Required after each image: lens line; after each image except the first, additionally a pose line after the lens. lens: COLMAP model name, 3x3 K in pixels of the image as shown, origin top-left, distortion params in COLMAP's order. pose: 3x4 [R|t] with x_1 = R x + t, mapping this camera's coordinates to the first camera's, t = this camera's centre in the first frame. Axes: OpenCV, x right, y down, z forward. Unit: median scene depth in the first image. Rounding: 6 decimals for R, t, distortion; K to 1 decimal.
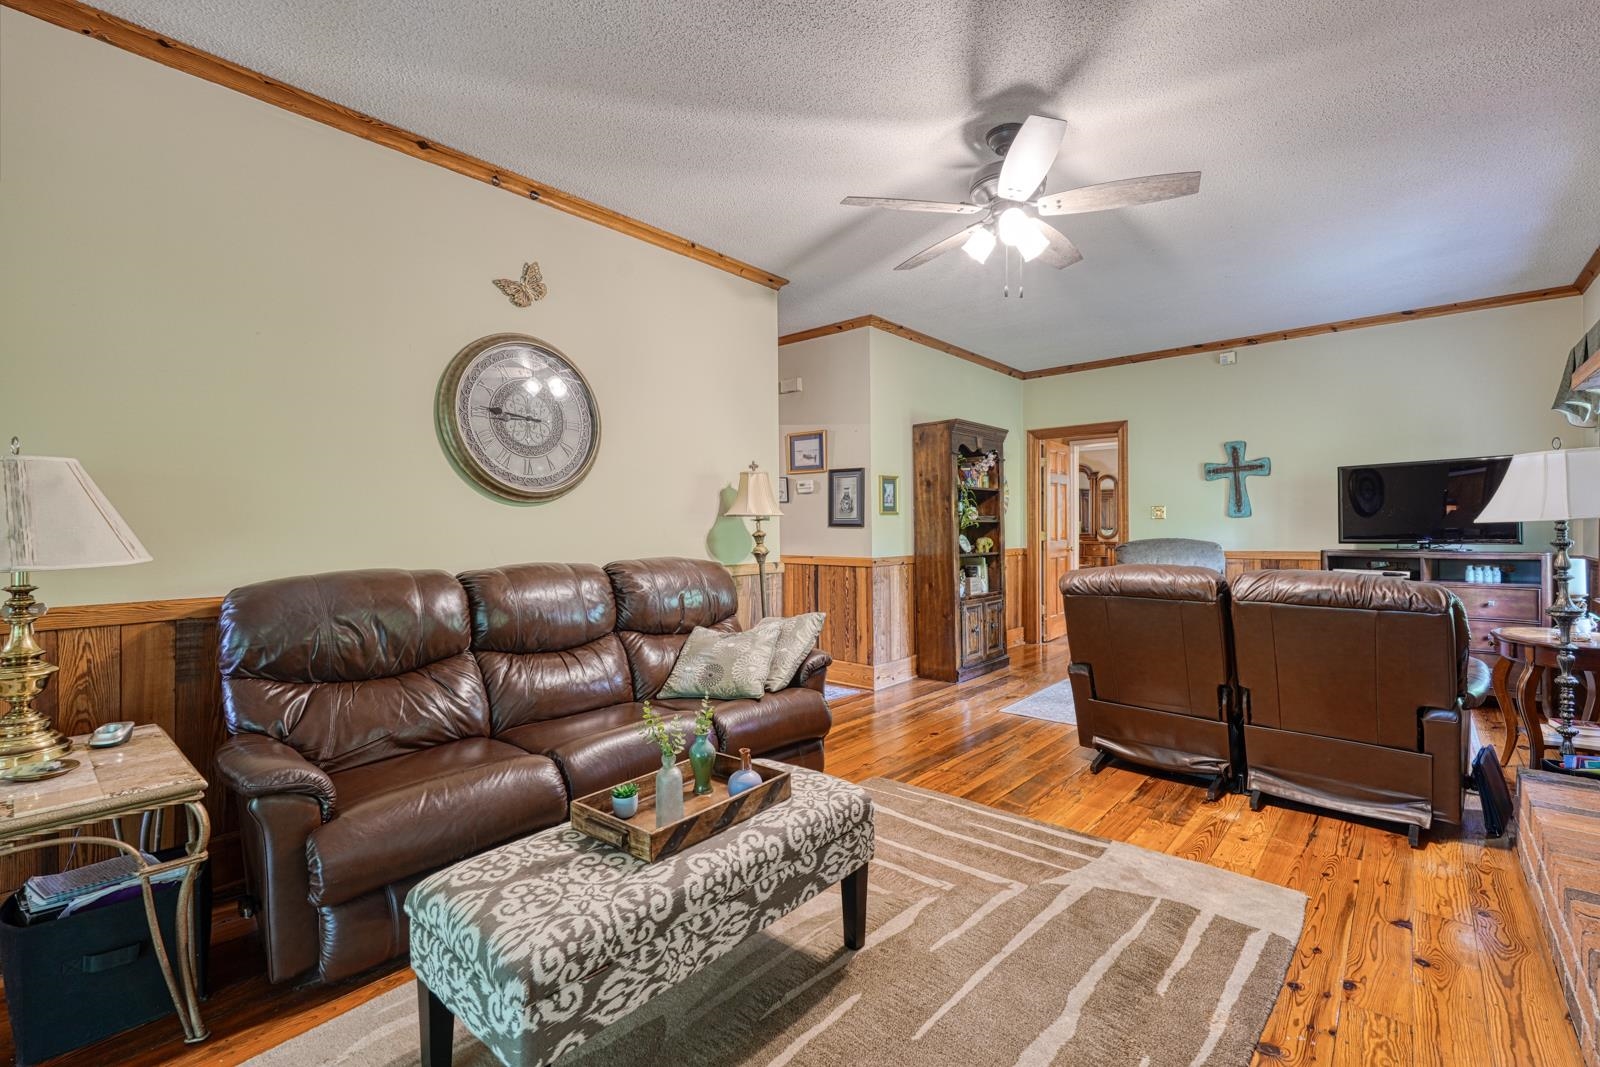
lens RADIAL K [[699.0, 0, 802.8], [0, 699.0, 534.9], [0, 0, 1]] dist [0.000616, 0.000274]
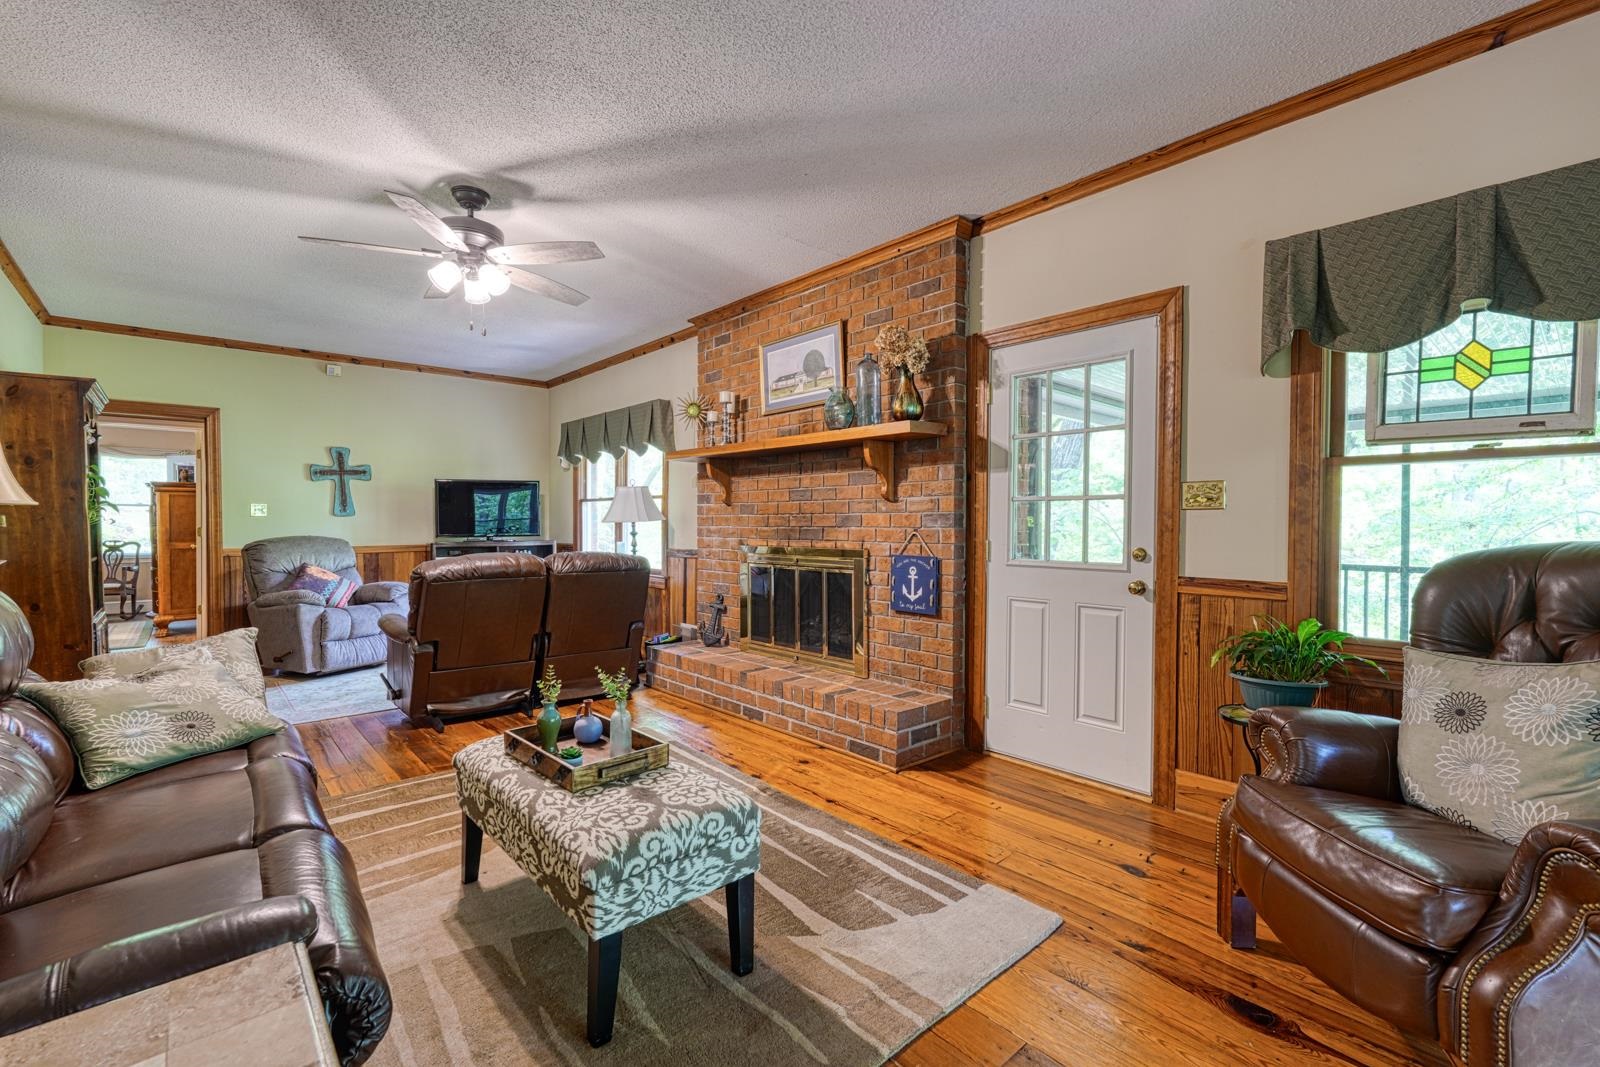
lens RADIAL K [[699.0, 0, 802.8], [0, 699.0, 534.9], [0, 0, 1]] dist [0.000616, 0.000274]
pose [[0.127320, -0.011768, 0.991792, -0.708381], [0.010184, 0.999892, 0.010557, 0.000530], [-0.991809, 0.008756, 0.127426, 0.251691]]
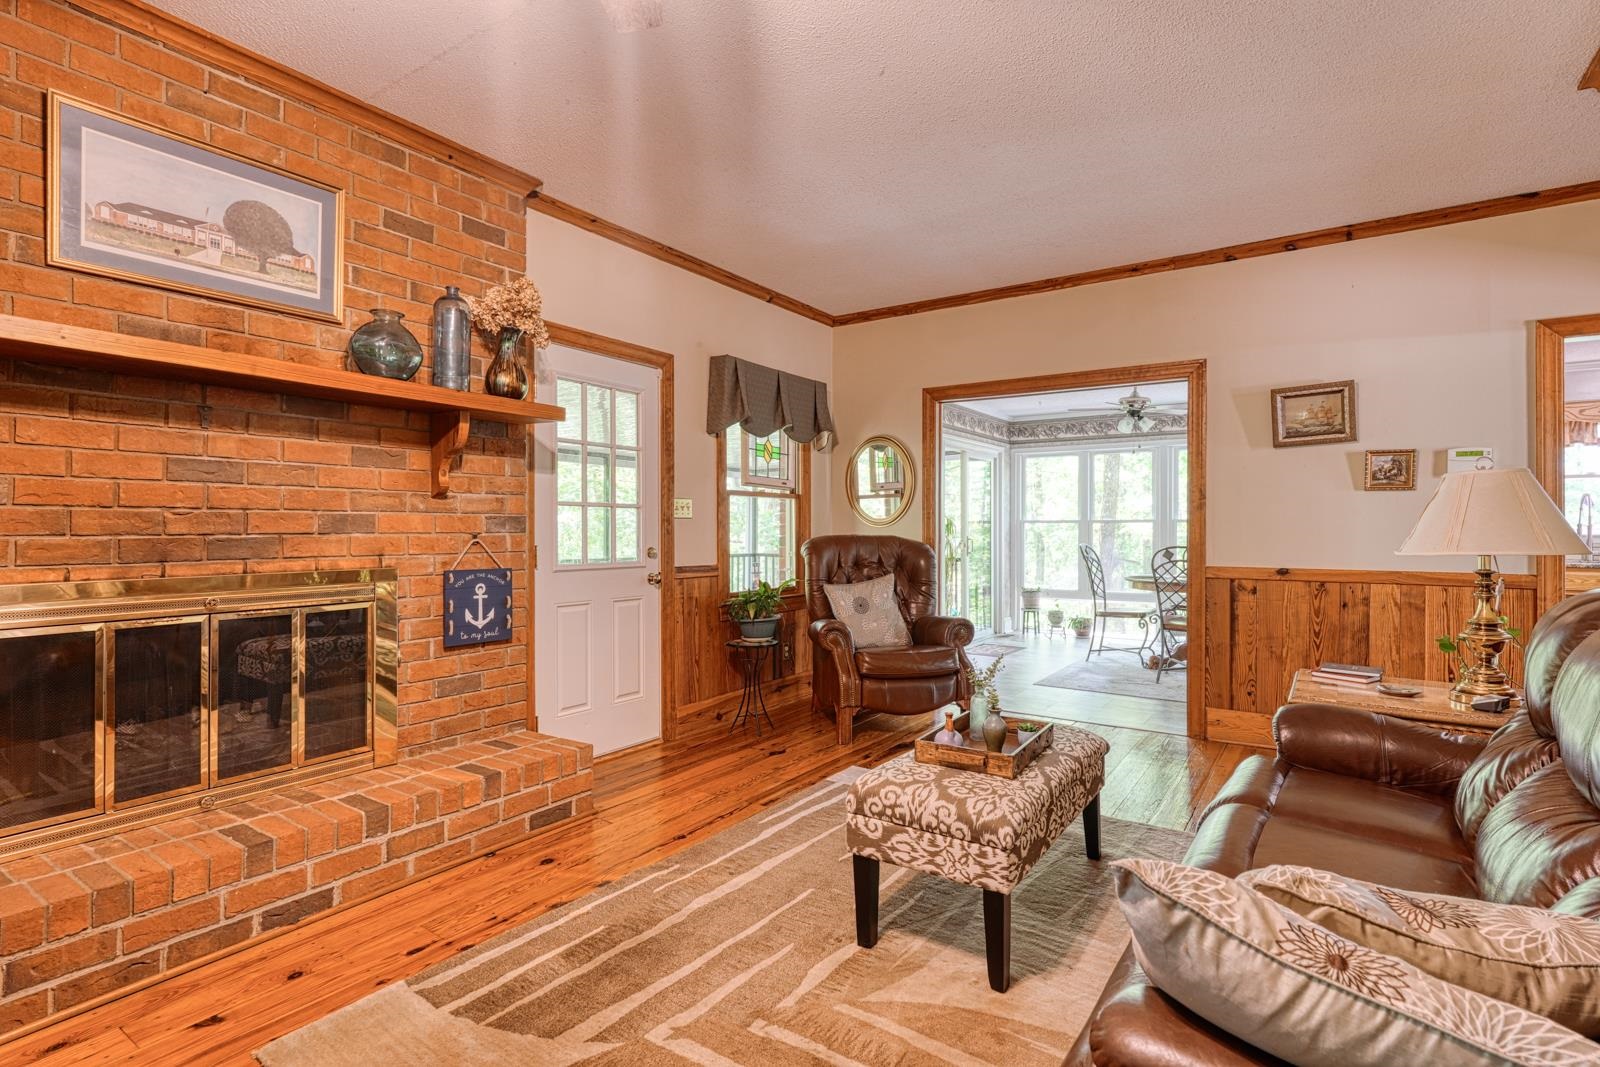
lens RADIAL K [[784.8, 0, 800.0], [0, 784.8, 533.5], [0, 0, 1]] dist [0.003014, 0.000472]
pose [[-0.993028, 0.005179, -0.117765, 0.187736], [0.003056, 0.999830, 0.018197, -0.014510], [0.117839, 0.017710, -0.992875, 1.284264]]
